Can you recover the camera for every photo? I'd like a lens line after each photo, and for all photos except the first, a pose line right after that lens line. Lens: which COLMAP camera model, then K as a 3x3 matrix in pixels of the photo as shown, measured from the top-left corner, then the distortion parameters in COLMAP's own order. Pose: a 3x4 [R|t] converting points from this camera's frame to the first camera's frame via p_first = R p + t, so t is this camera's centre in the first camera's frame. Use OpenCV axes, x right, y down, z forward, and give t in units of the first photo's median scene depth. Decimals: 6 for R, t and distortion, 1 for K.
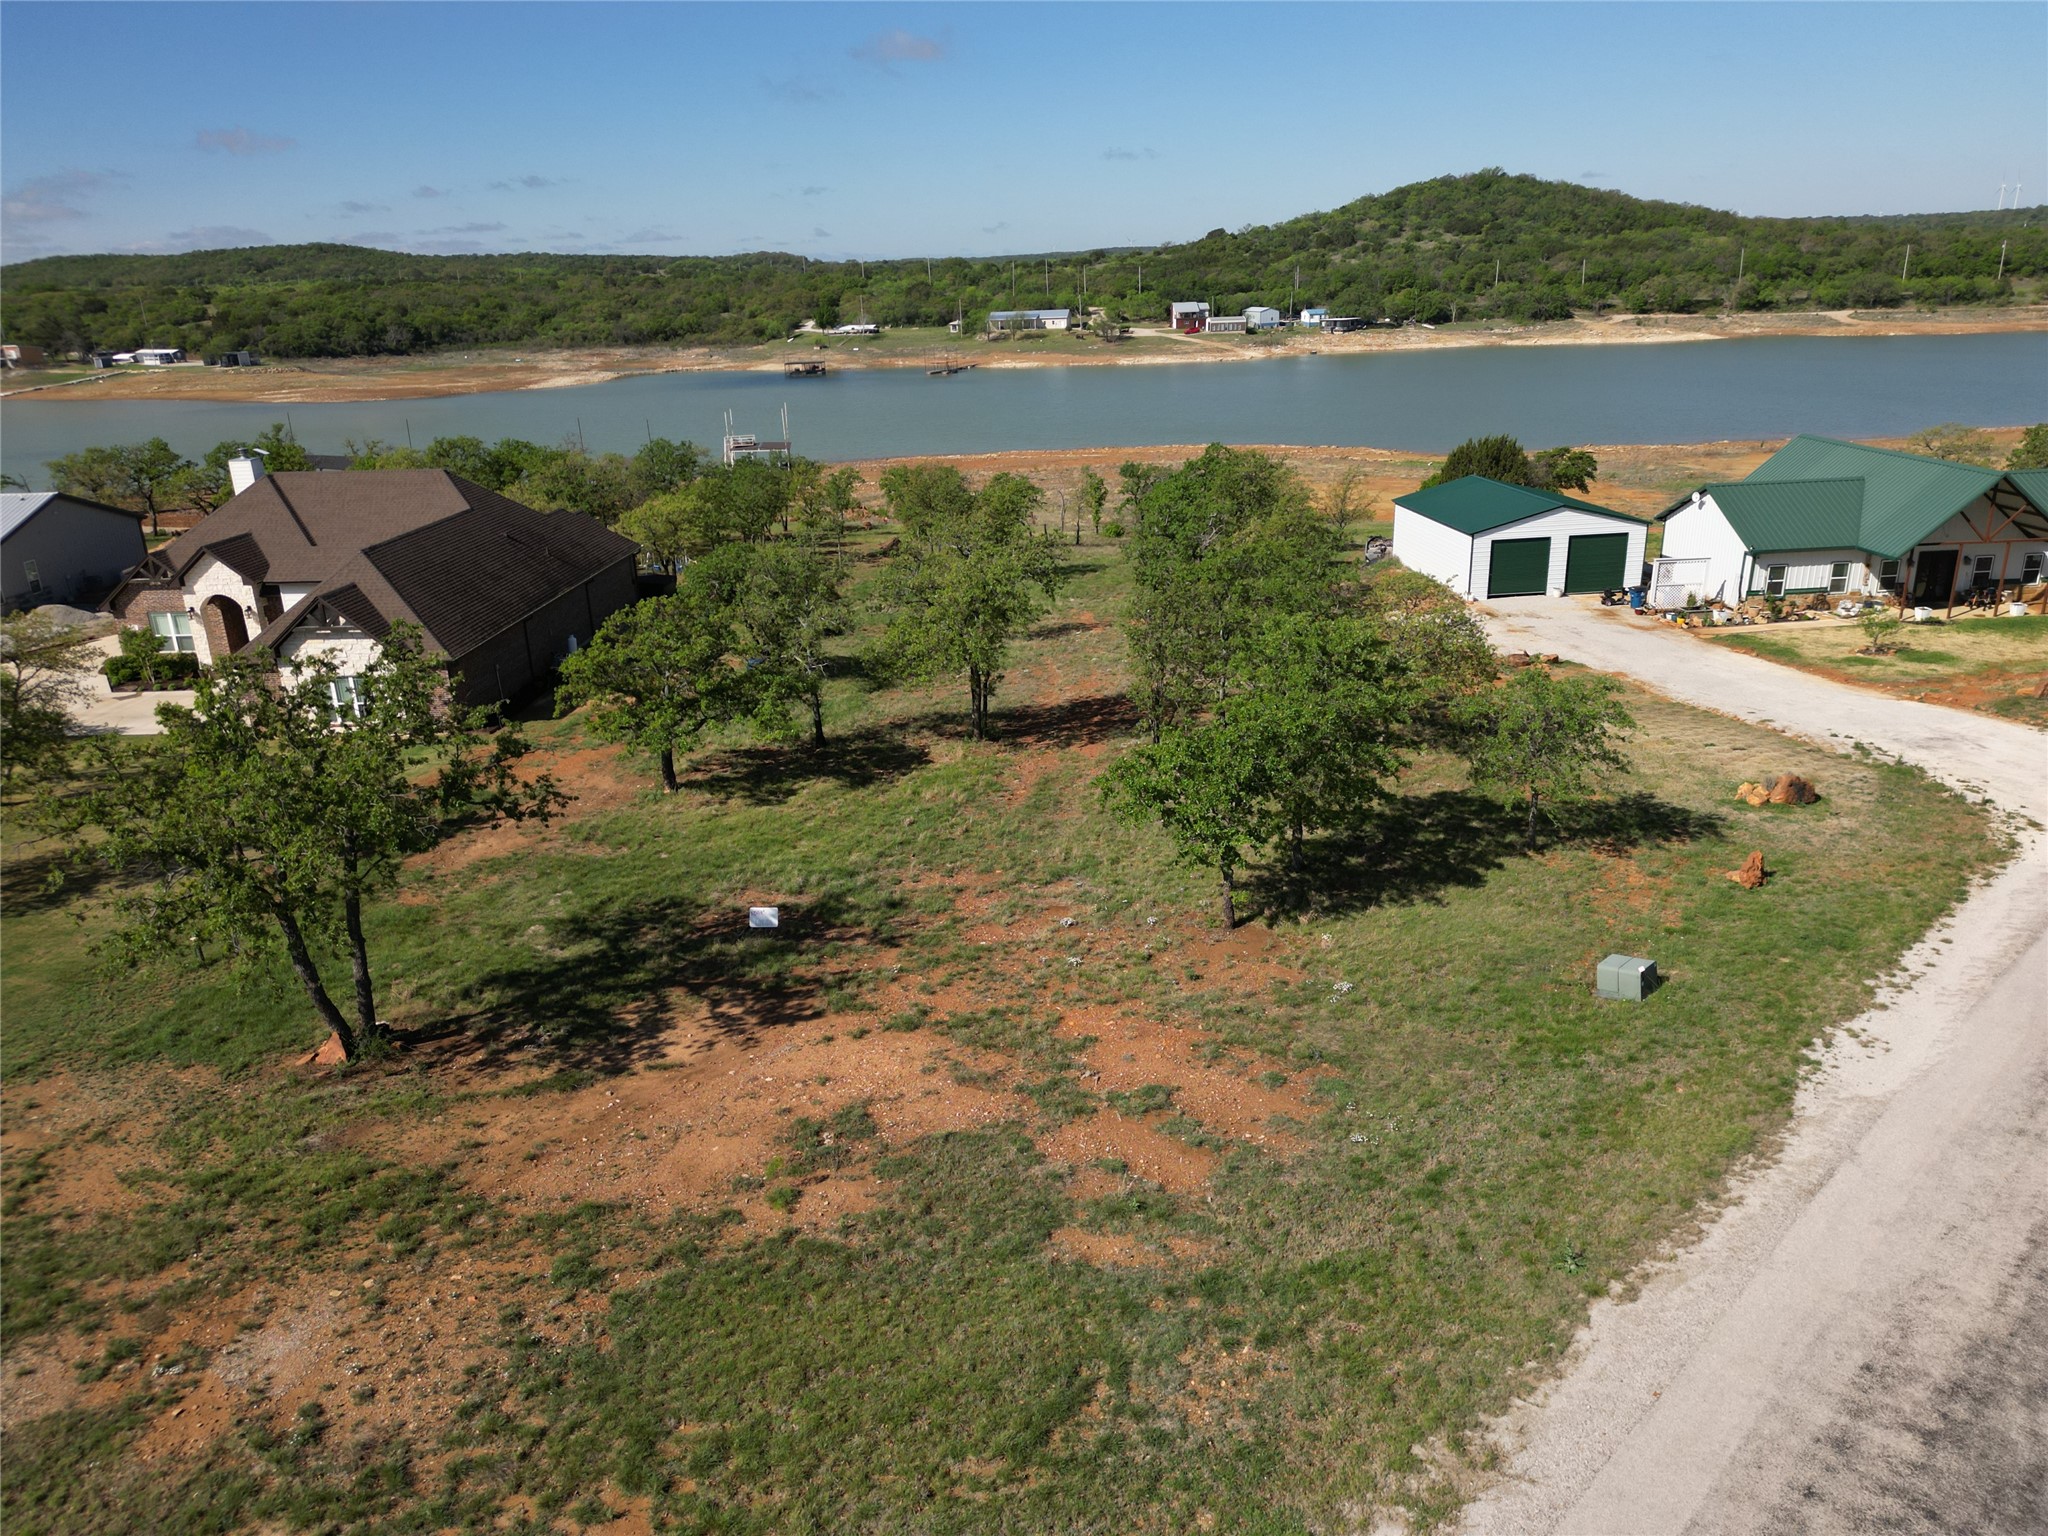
lens RADIAL K [[1429.7, 0, 1024.6], [0, 1429.7, 781.0], [0, 0, 1]] dist [0.068447, -0.065194]
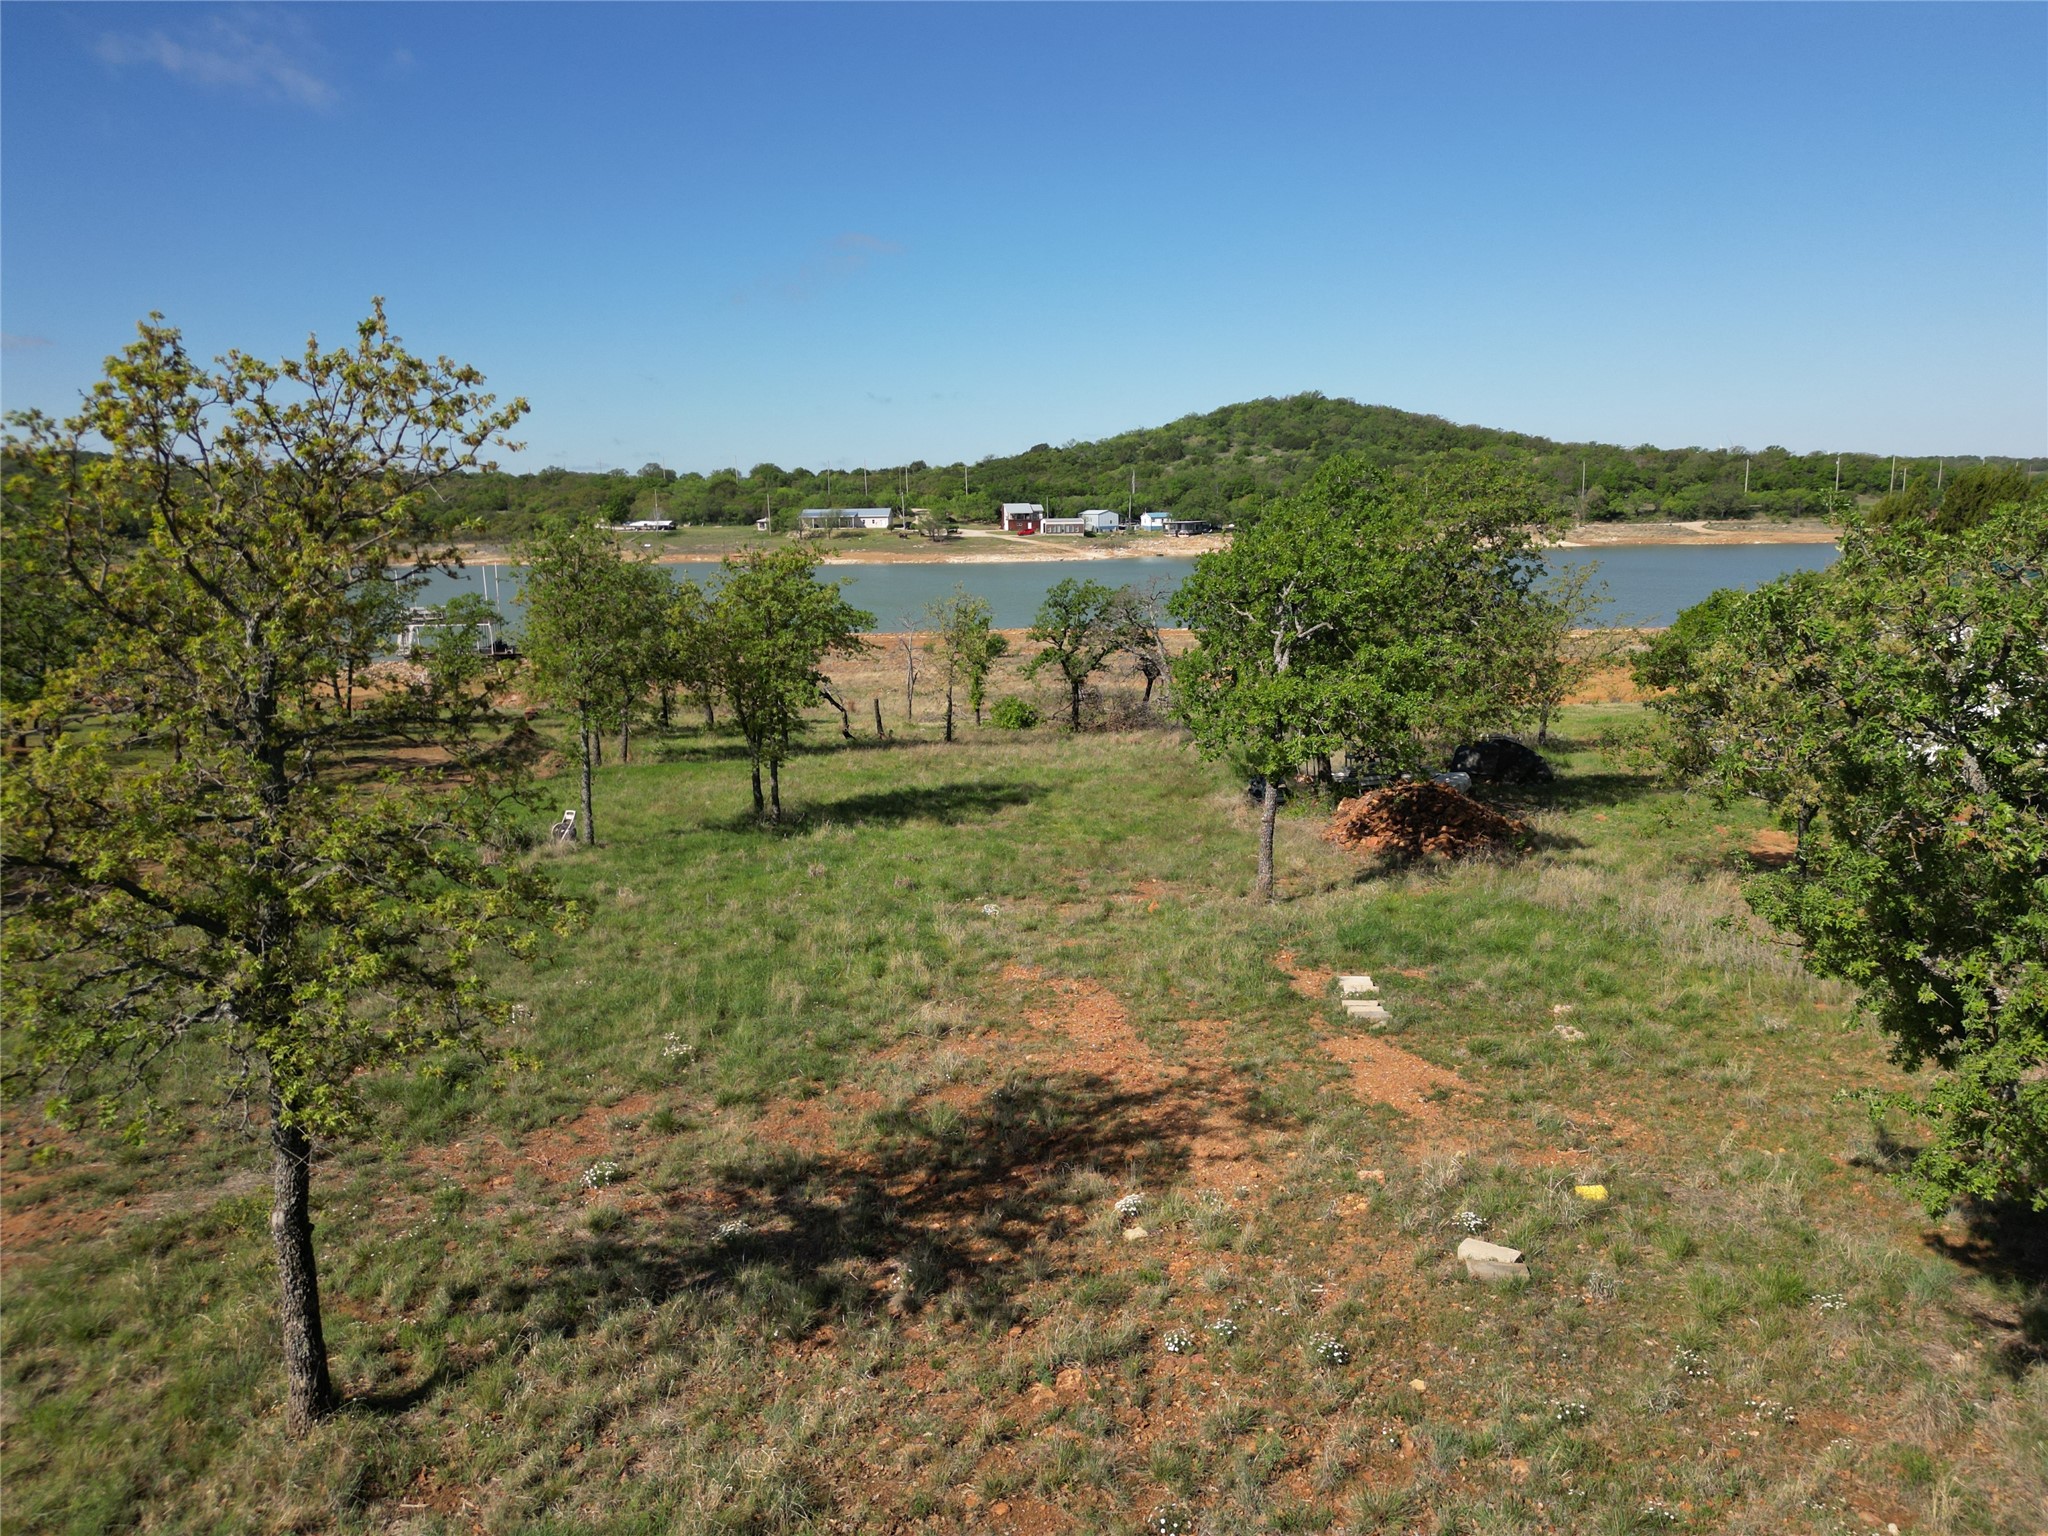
lens RADIAL K [[1429.7, 0, 1024.2], [0, 1429.7, 813.1], [0, 0, 1]] dist [0.068447, -0.065194]
pose [[0.992289, -0.009030, 0.123615, 0.000967], [0.024955, 0.991474, -0.127891, -0.018919], [-0.121406, 0.129990, 0.984054, 0.125112]]
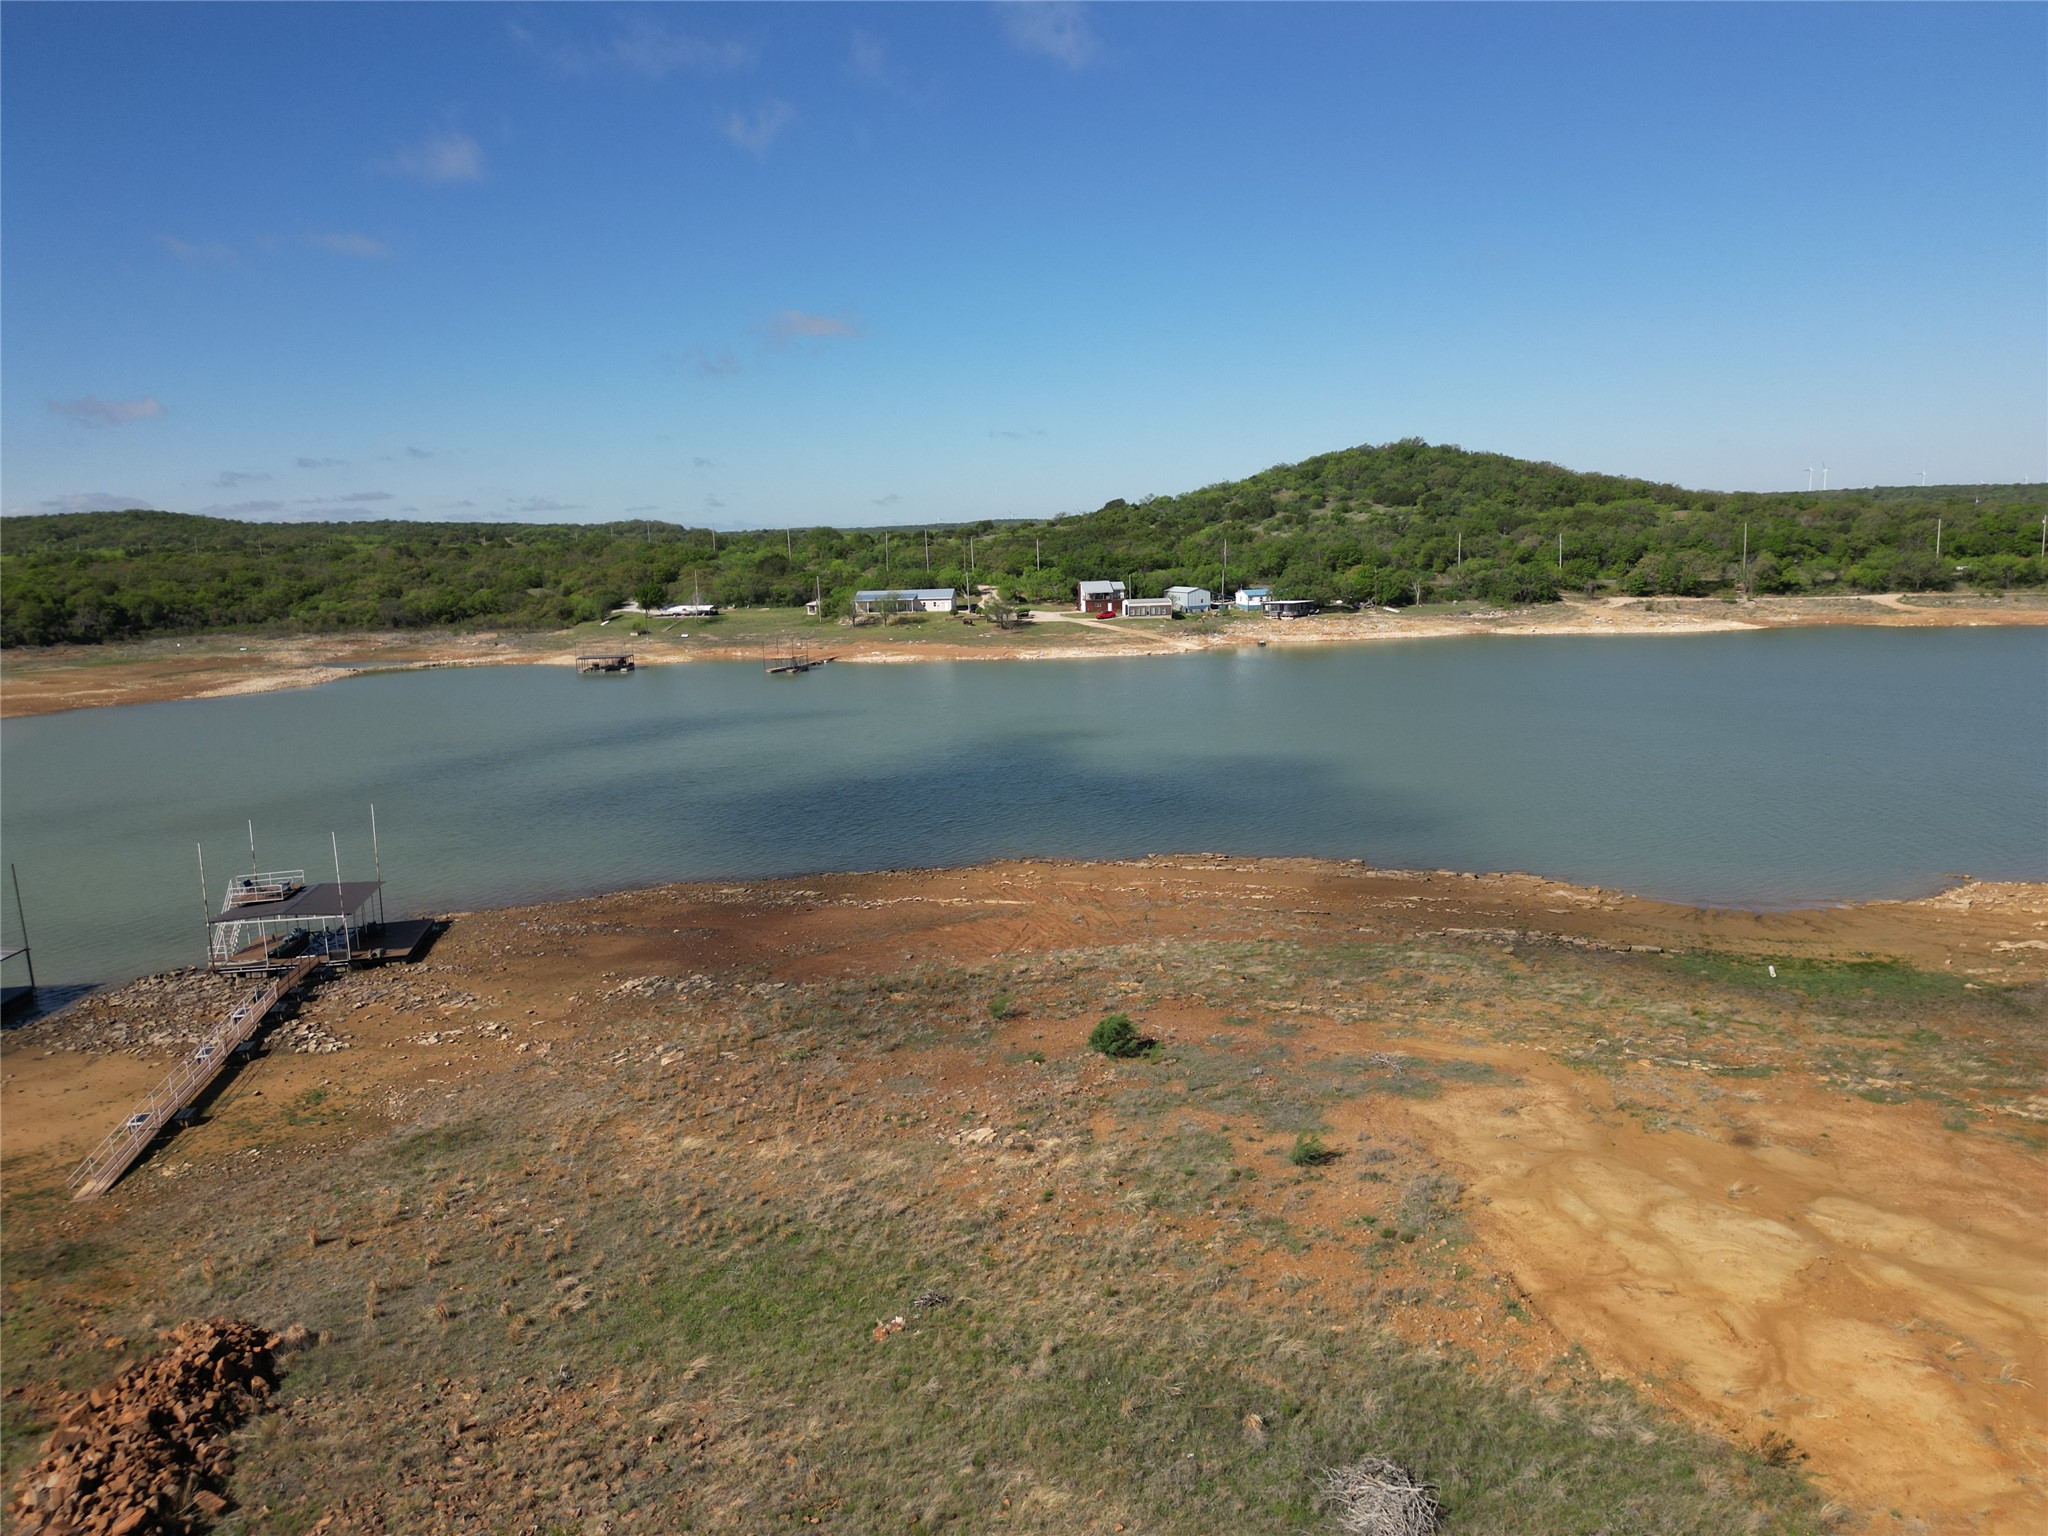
lens RADIAL K [[1429.7, 0, 1022.0], [0, 1429.7, 841.9], [0, 0, 1]] dist [0.068447, -0.065194]
pose [[0.997107, -0.011669, 0.075110, 0.006931], [0.021575, 0.990952, -0.132468, -0.078751], [-0.072885, 0.133706, 0.988337, 0.219567]]
